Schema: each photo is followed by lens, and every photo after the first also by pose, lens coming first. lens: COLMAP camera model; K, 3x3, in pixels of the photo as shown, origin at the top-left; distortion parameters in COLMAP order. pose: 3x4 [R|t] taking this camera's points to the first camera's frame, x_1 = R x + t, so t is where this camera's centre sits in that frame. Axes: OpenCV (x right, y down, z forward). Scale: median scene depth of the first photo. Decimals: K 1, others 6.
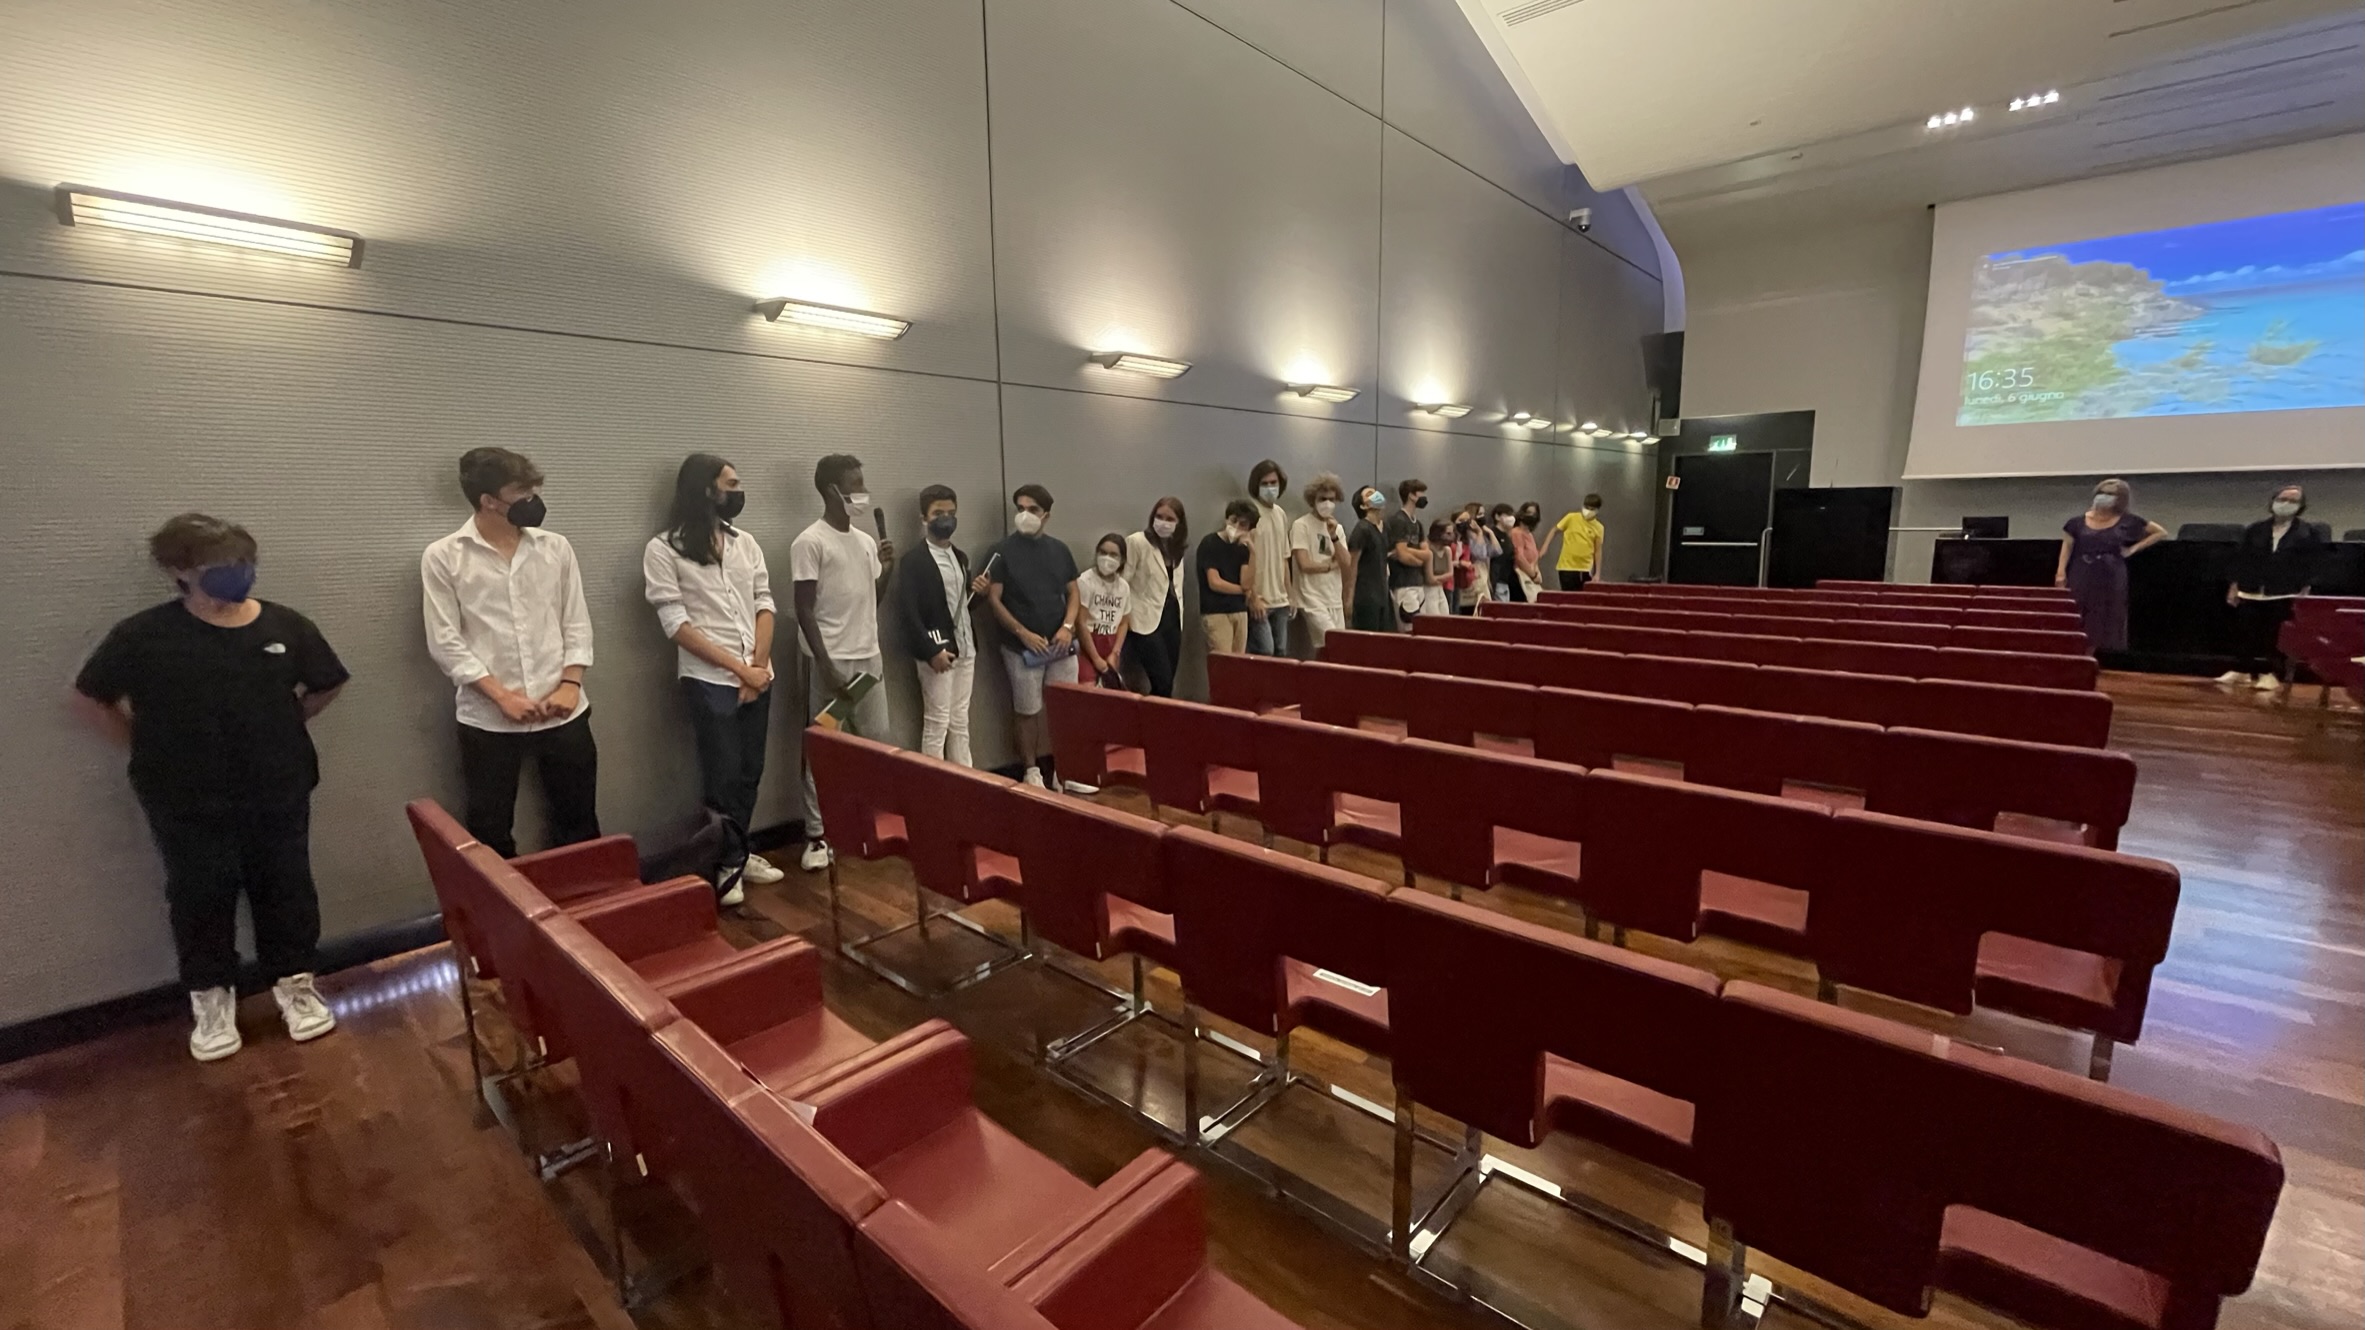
lens RADIAL K [[941.5, 0, 1187.6], [0, 941.5, 651.7], [0, 0, 1]] dist [0.001797, 0.000303]
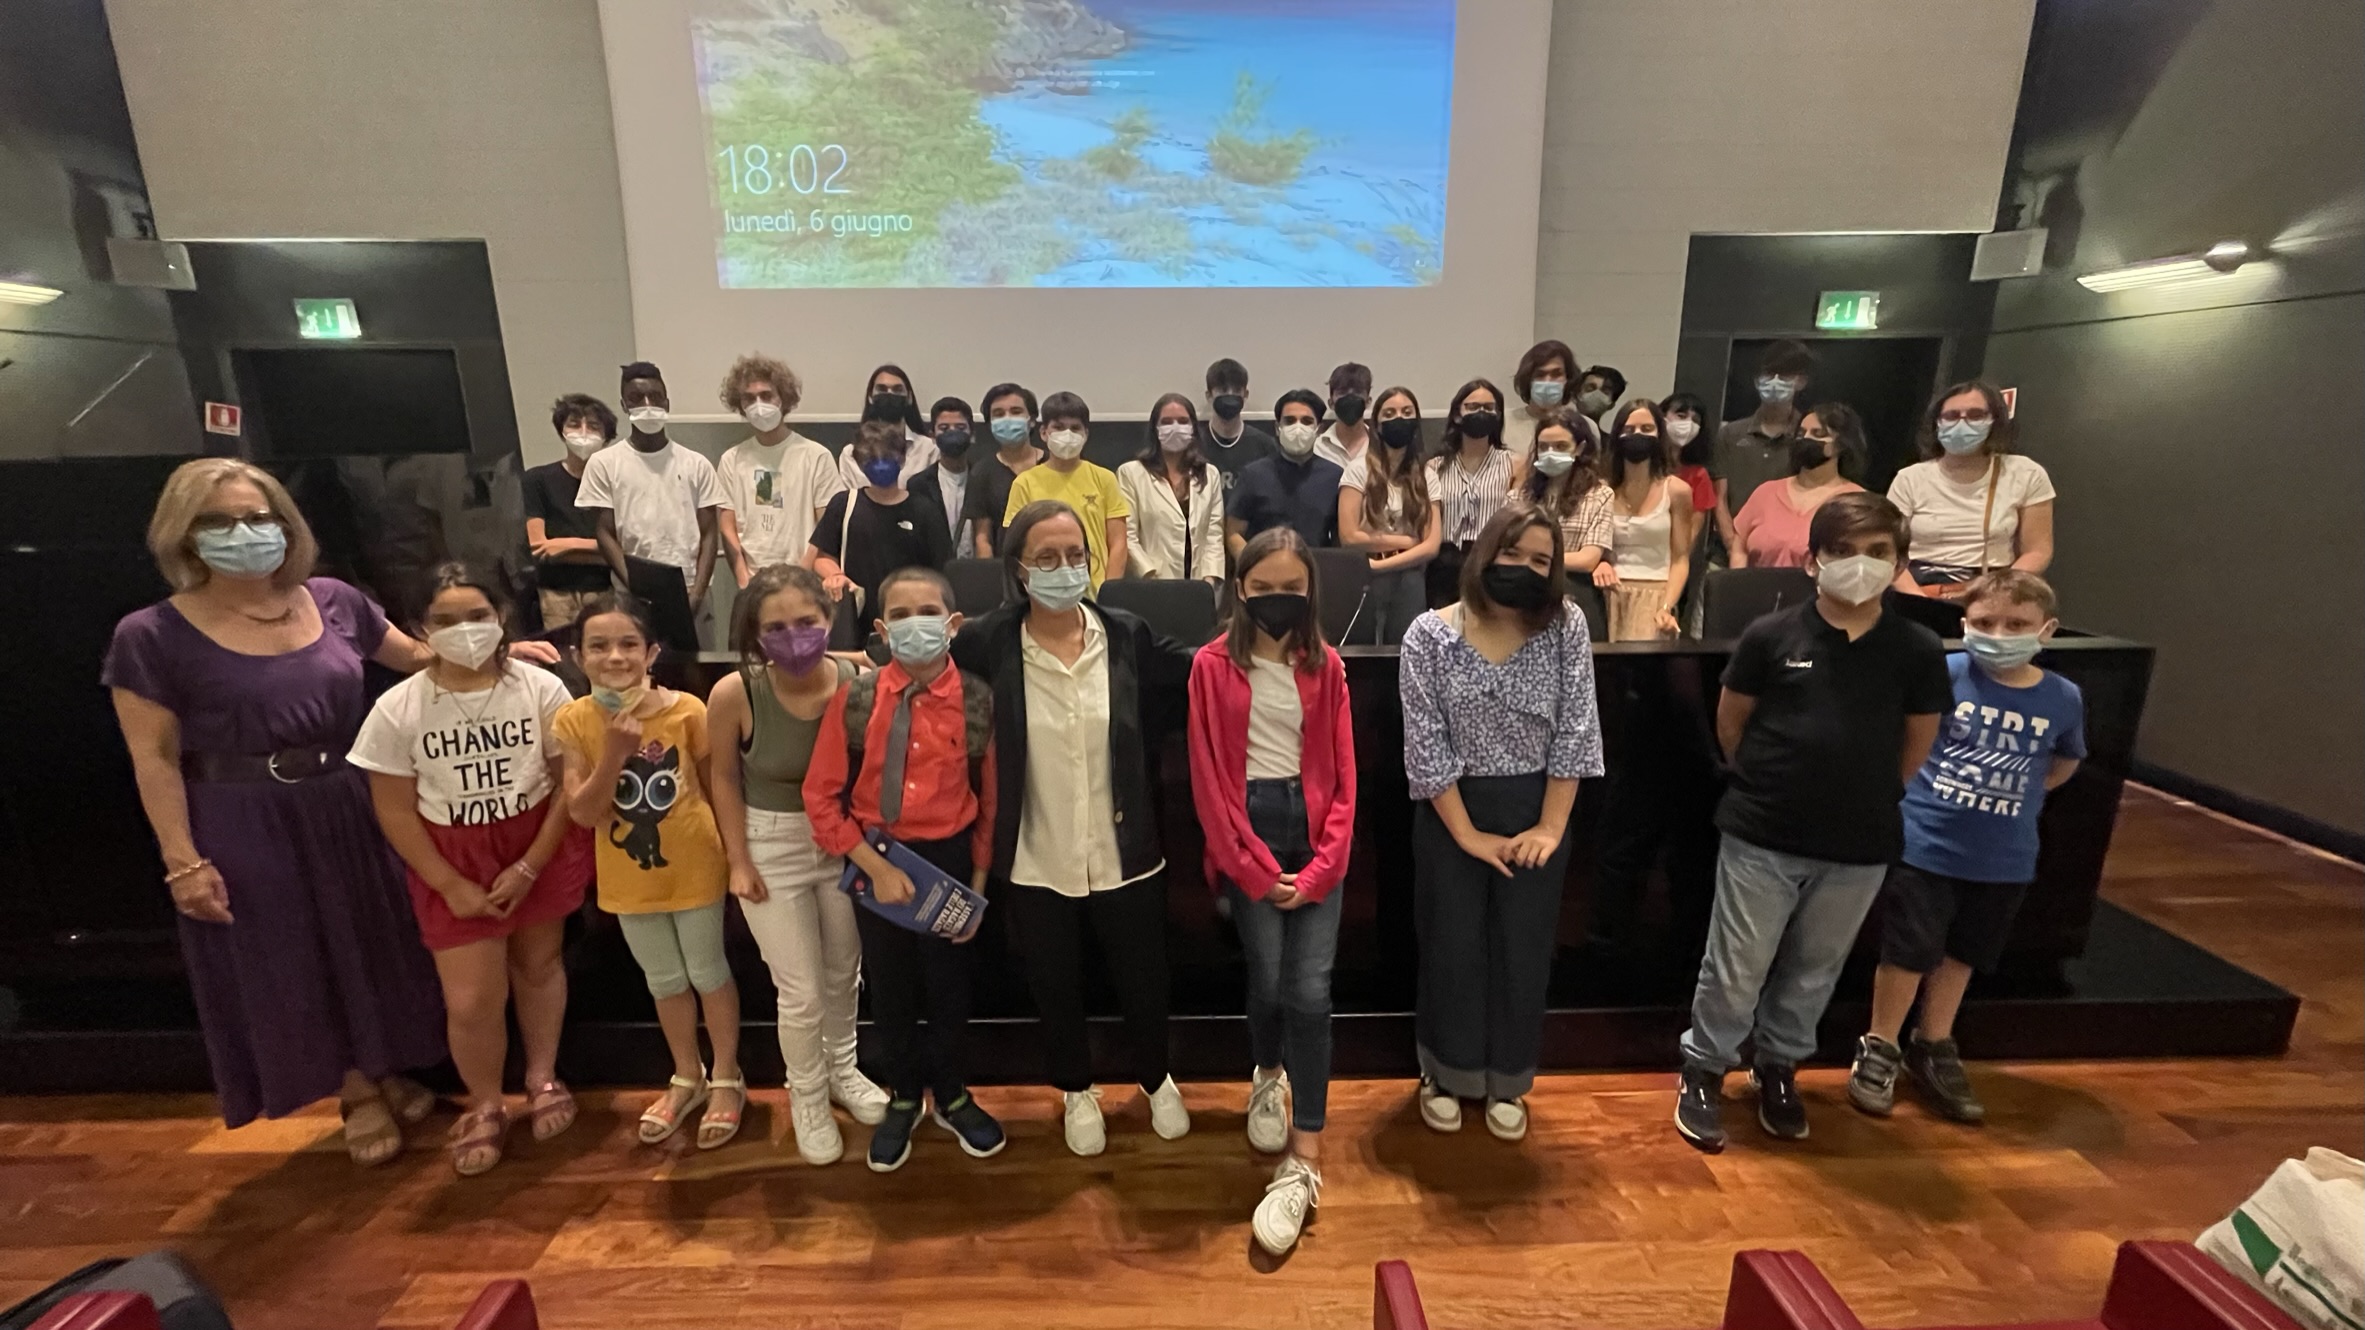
lens RADIAL K [[941.5, 0, 1190.1], [0, 941.5, 660.2], [0, 0, 1]] dist [0.001797, 0.000303]
pose [[0.728991, -0.162988, 0.664836, 0.688262], [0.103864, 0.986331, 0.127917, -0.119046], [-0.676598, -0.024197, 0.735955, 0.588876]]
